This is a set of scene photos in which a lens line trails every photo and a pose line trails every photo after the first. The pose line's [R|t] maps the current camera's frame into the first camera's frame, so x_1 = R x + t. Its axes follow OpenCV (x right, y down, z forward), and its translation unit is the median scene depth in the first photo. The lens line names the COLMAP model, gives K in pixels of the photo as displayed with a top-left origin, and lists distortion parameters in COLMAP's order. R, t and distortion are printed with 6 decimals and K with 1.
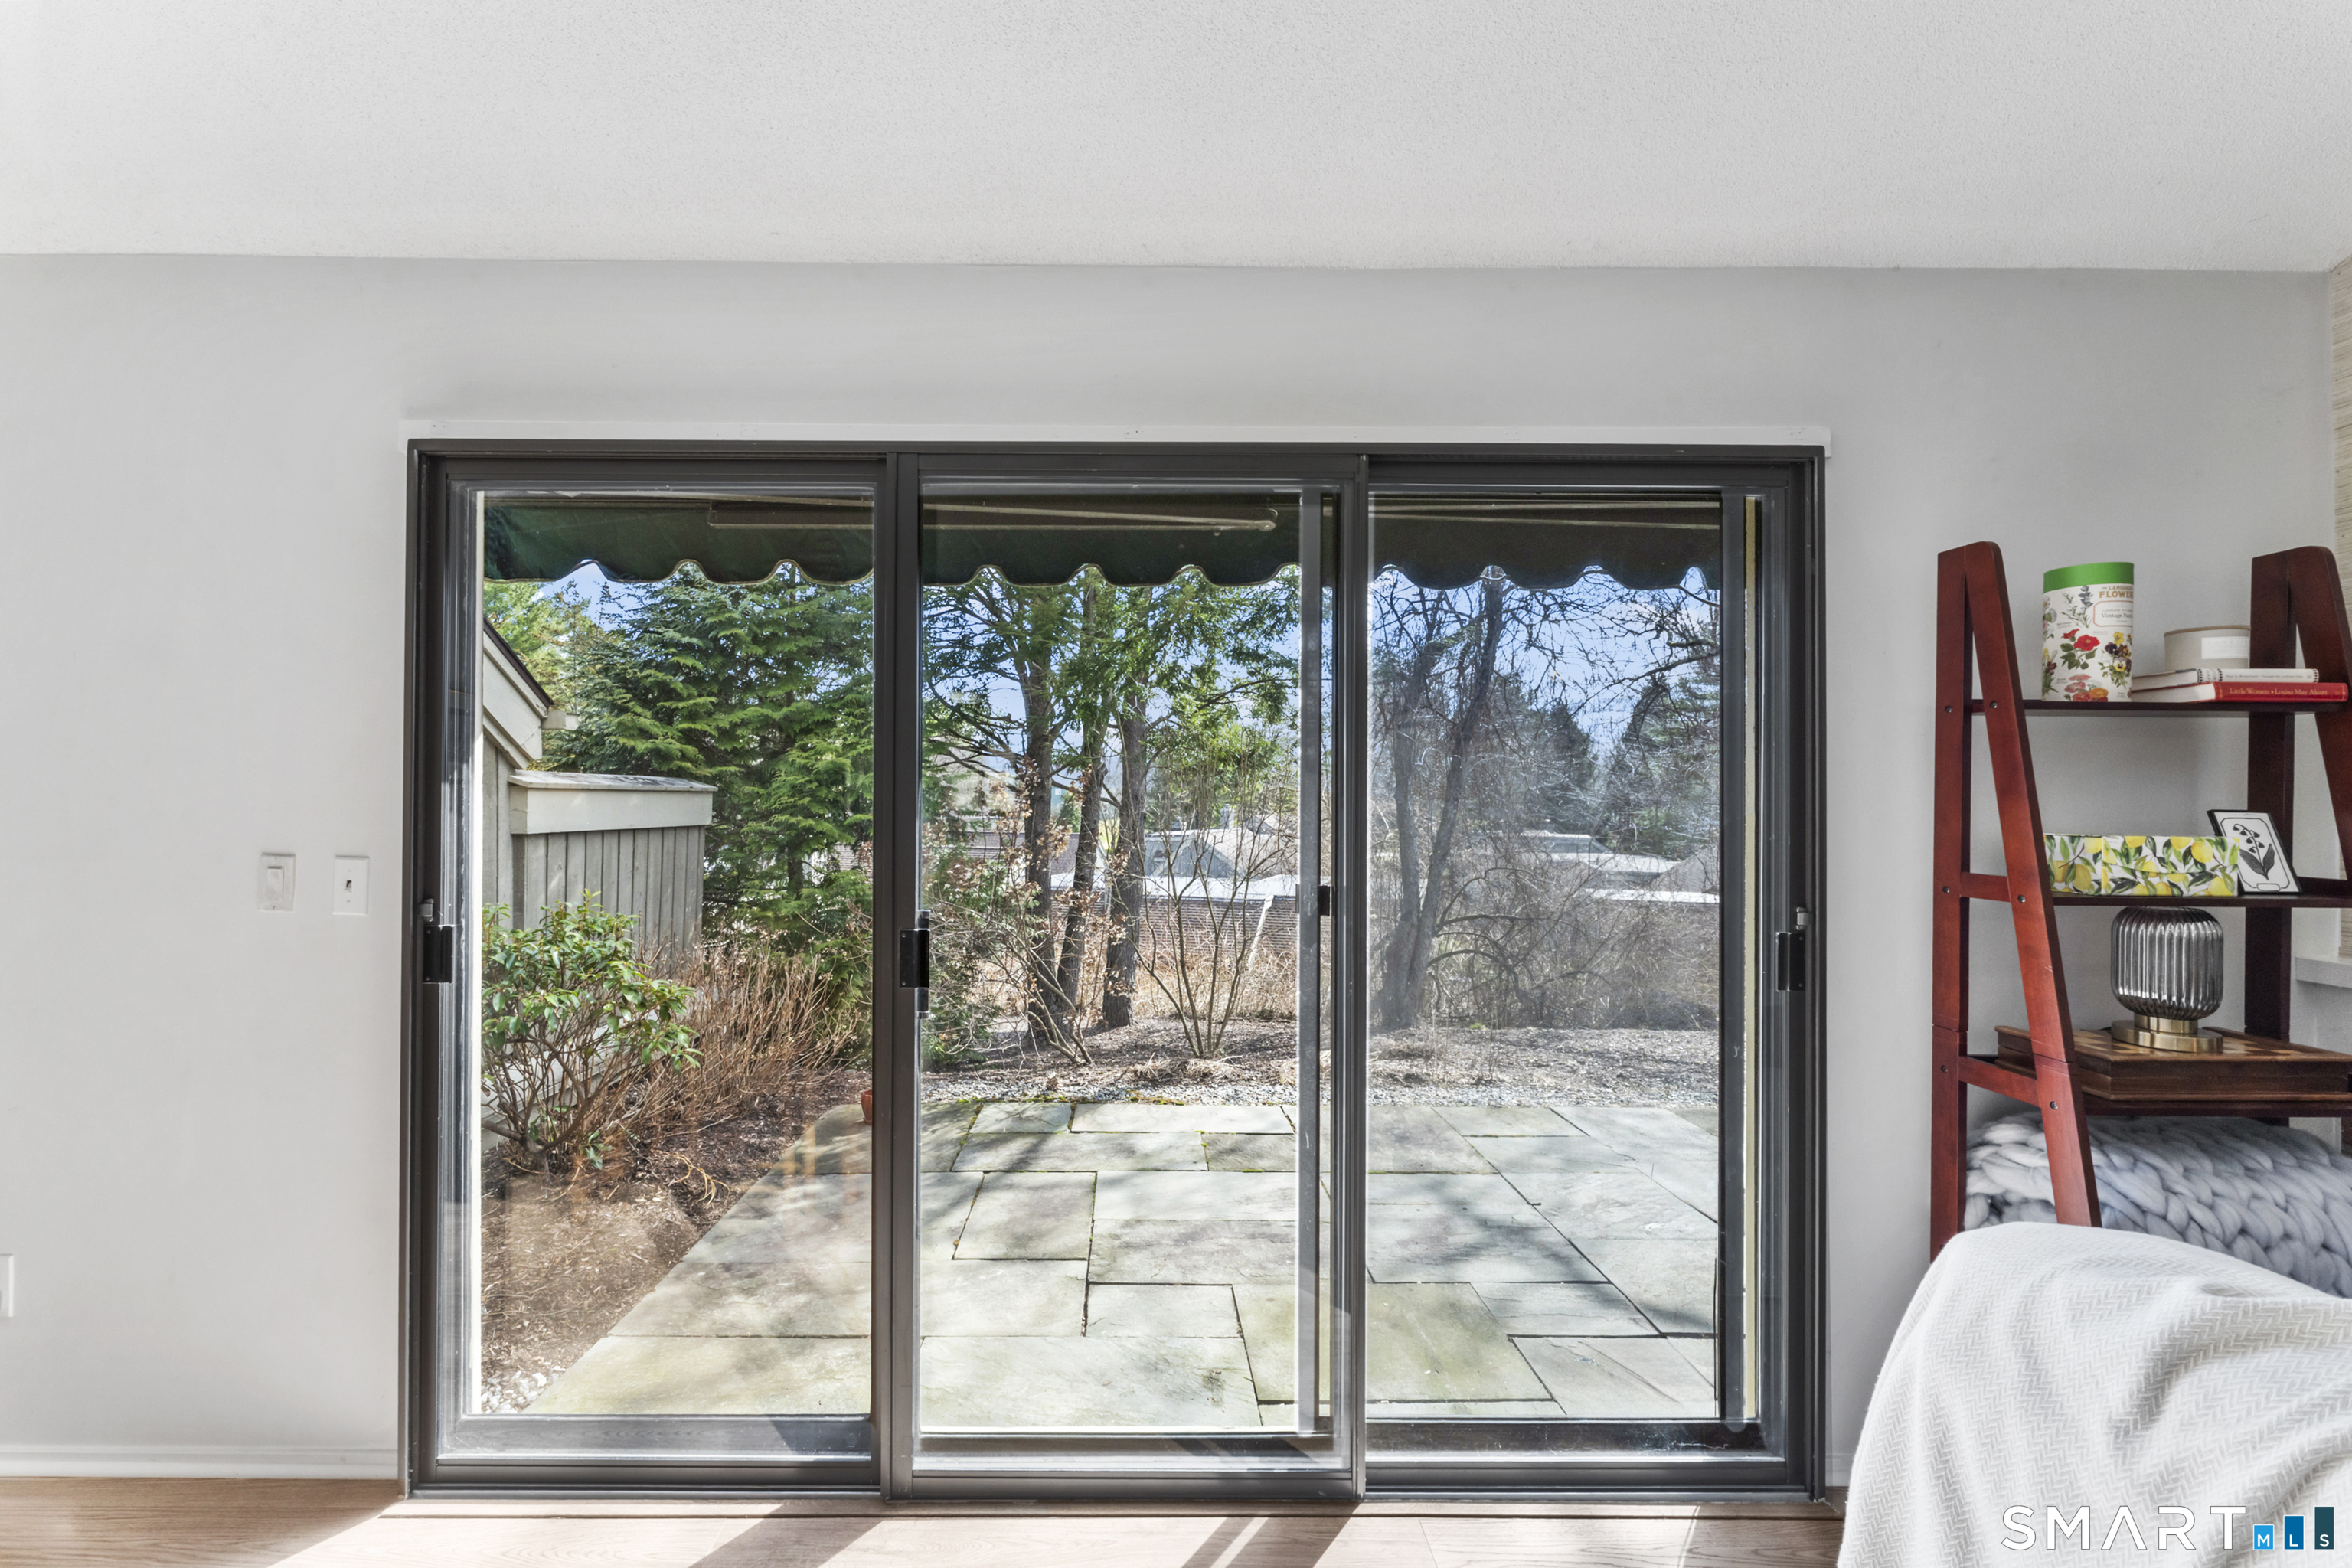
lens RADIAL K [[946.7, 0, 1134.3], [0, 946.7, 796.8], [0, 0, 1]] dist [-0.002743, 0.000615]
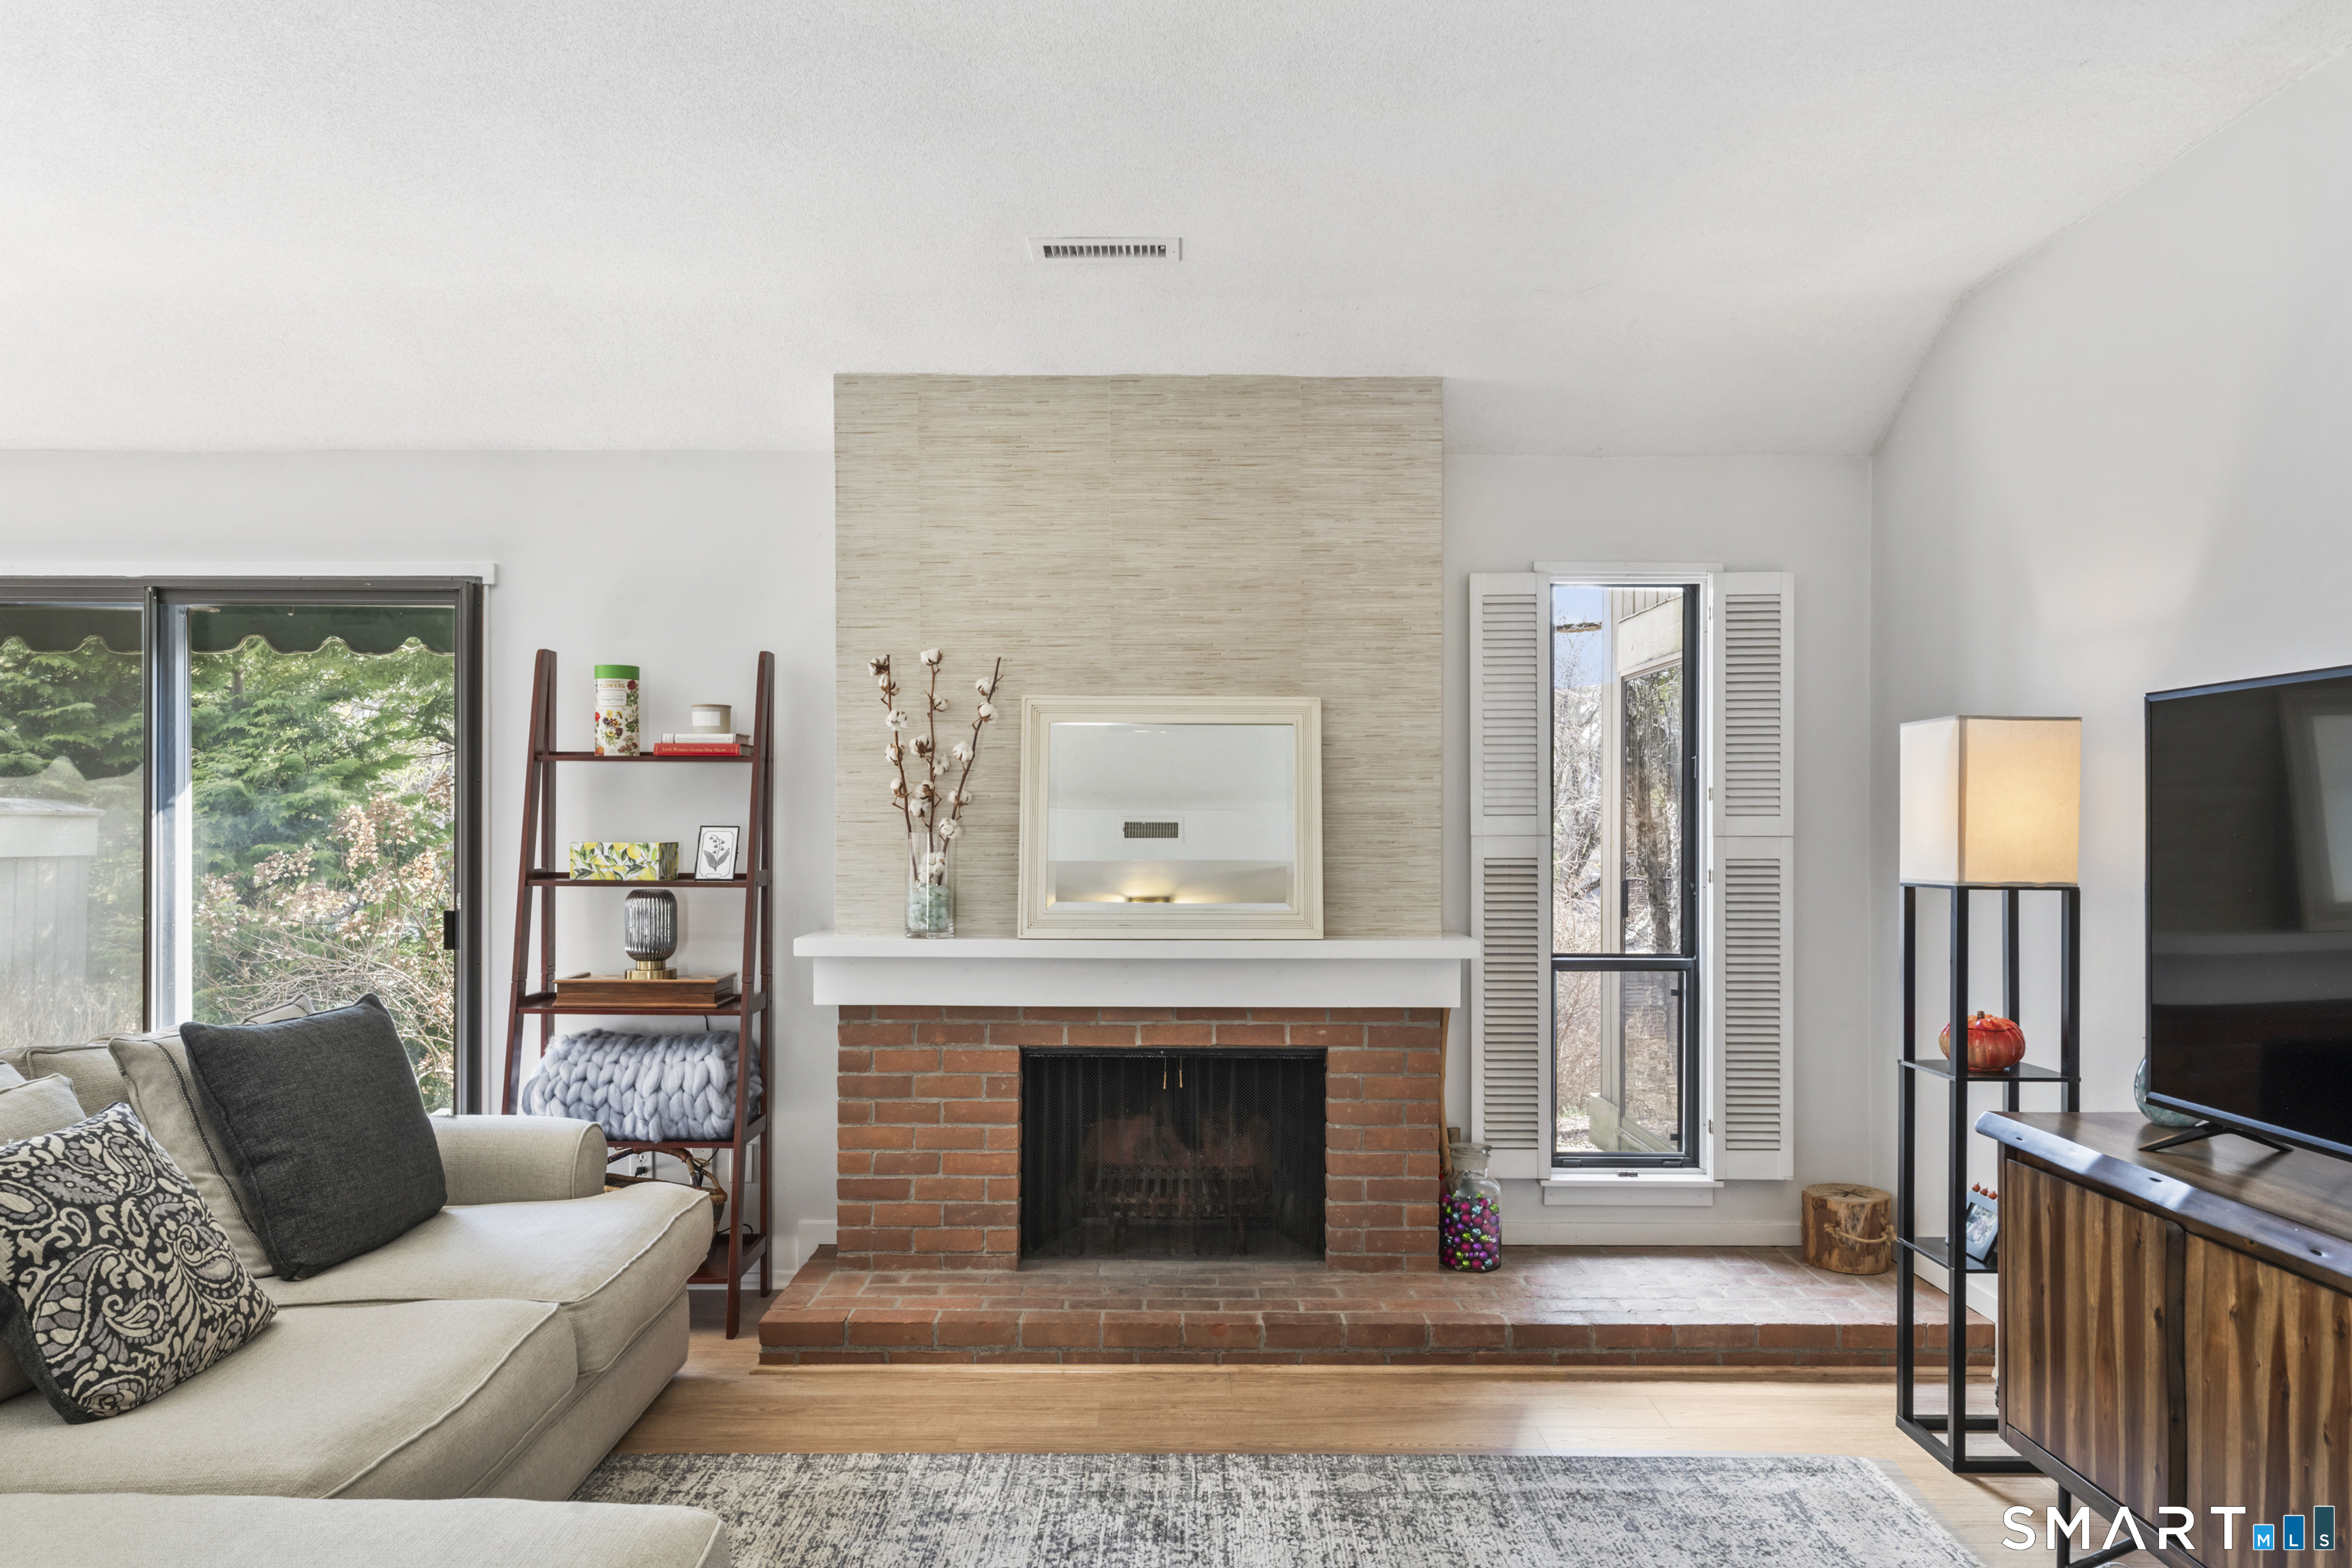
lens RADIAL K [[1570.3, 0, 1180.8], [0, 1570.3, 826.8], [0, 0, 1]] dist [0.003647, -0.007249]
pose [[0.999940, -0.002544, 0.010626, 1.880787], [0.002507, 0.999991, 0.003460, 0.008937], [-0.010635, -0.003433, 0.999938, -1.516648]]
